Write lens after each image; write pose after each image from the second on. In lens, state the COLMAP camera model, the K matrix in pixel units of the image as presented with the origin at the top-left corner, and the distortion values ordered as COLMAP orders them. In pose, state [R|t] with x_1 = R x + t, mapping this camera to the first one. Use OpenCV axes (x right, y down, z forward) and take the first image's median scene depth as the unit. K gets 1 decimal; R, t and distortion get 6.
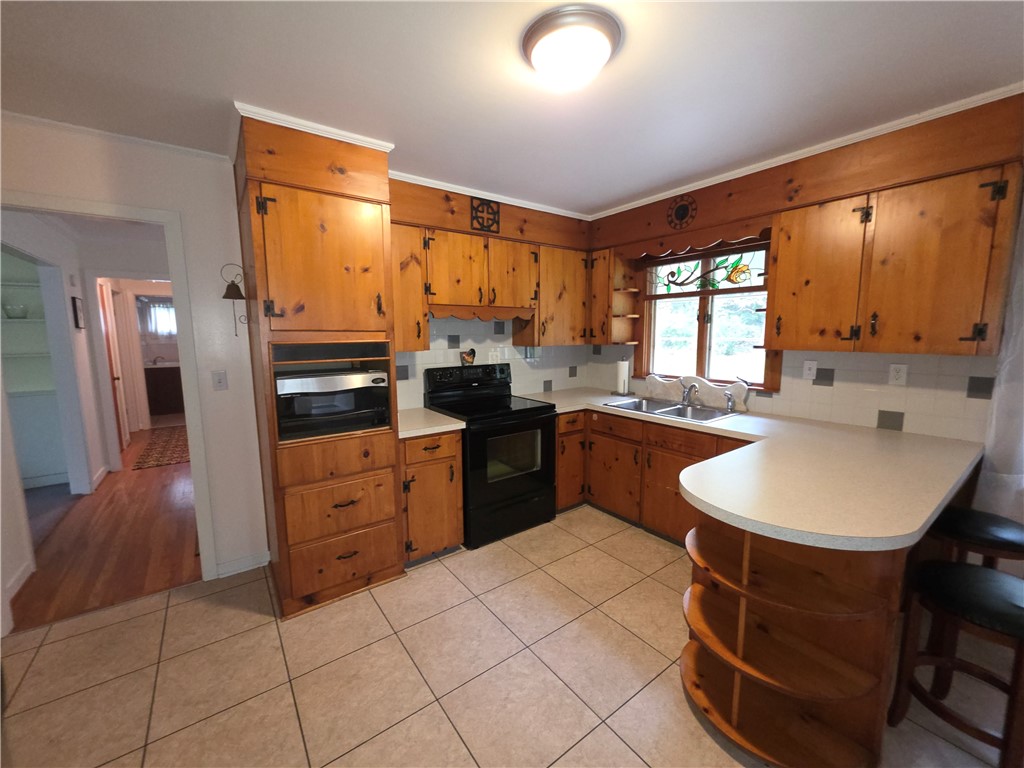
lens RADIAL K [[409.8, 0, 512.0], [0, 409.8, 384.0], [0, 0, 1]] dist [0.000288, 0.000150]
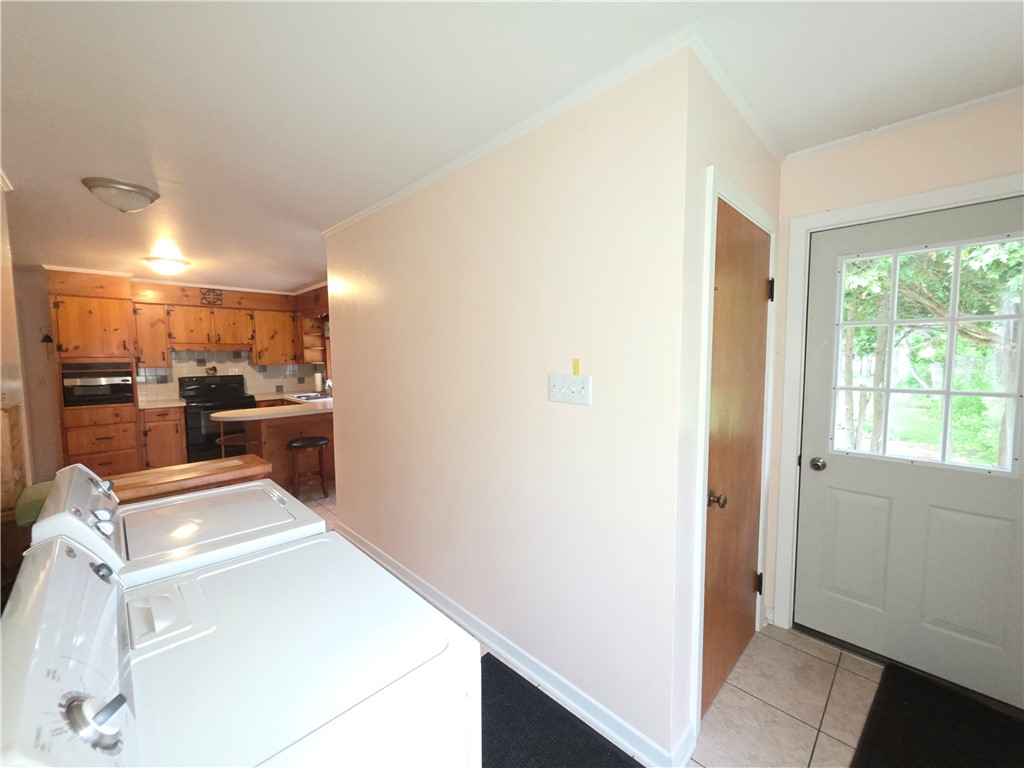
lens RADIAL K [[415.0, 0, 516.5], [0, 415.0, 382.0], [0, 0, 1]] dist [0.002345, 0.000329]
pose [[0.984670, -0.012596, 0.173972, 1.077673], [0.022984, 0.998062, -0.057825, 0.141735], [-0.172907, 0.060937, 0.983051, -1.223303]]
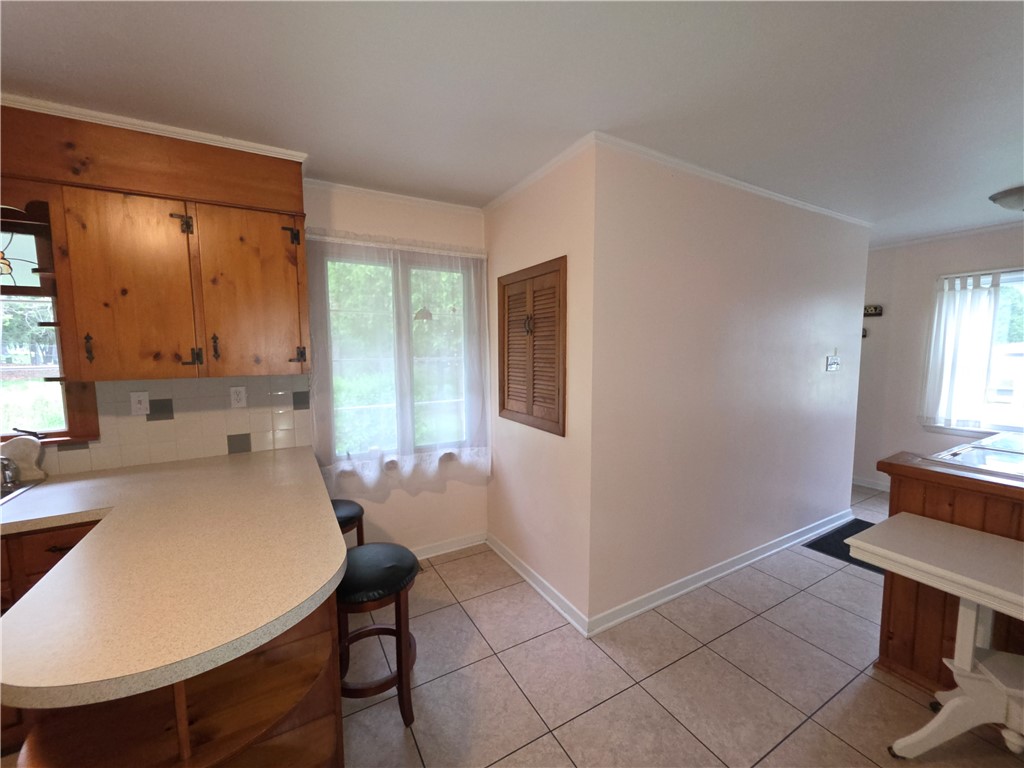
lens RADIAL K [[411.1, 0, 510.6], [0, 411.1, 385.1], [0, 0, 1]] dist [-0.000084, 0.000471]
pose [[0.117566, -0.082235, 0.989654, 0.024536], [0.133769, 0.988794, 0.066273, -0.024731], [-0.984014, 0.124593, 0.127249, 0.179175]]
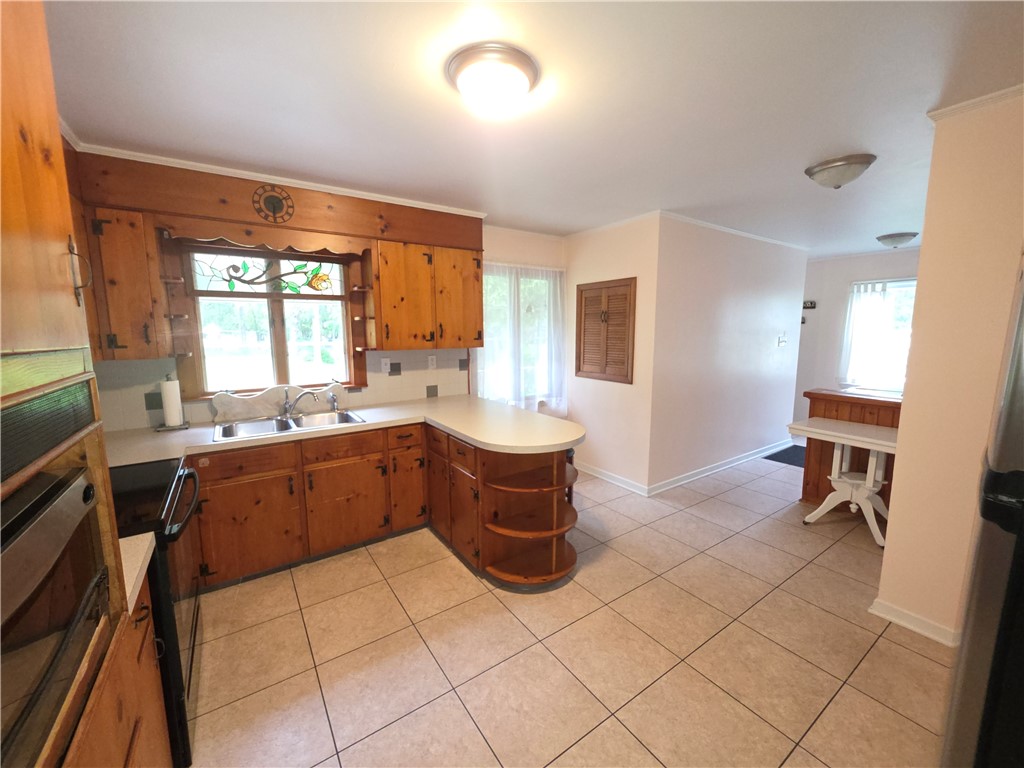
lens RADIAL K [[409.8, 0, 512.0], [0, 409.8, 384.0], [0, 0, 1]] dist [0.000288, 0.000150]
pose [[0.032476, -0.126388, 0.991449, -0.535716], [0.133225, 0.983668, 0.121032, -0.075755], [-0.990554, 0.128155, 0.048783, 0.520054]]
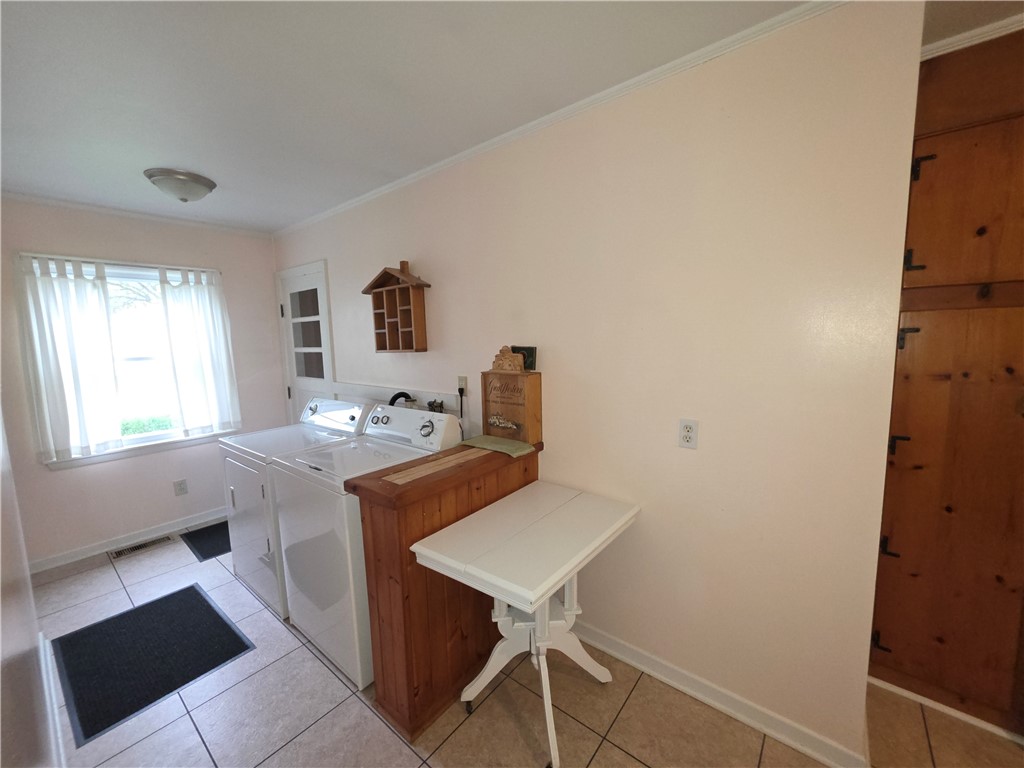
lens RADIAL K [[409.8, 0, 512.0], [0, 409.8, 384.0], [0, 0, 1]] dist [0.000288, 0.000150]
pose [[-0.965794, 0.058746, -0.252567, 0.739335], [-0.002556, 0.971796, 0.235811, -0.031599], [0.259296, 0.228391, -0.938405, 0.164015]]
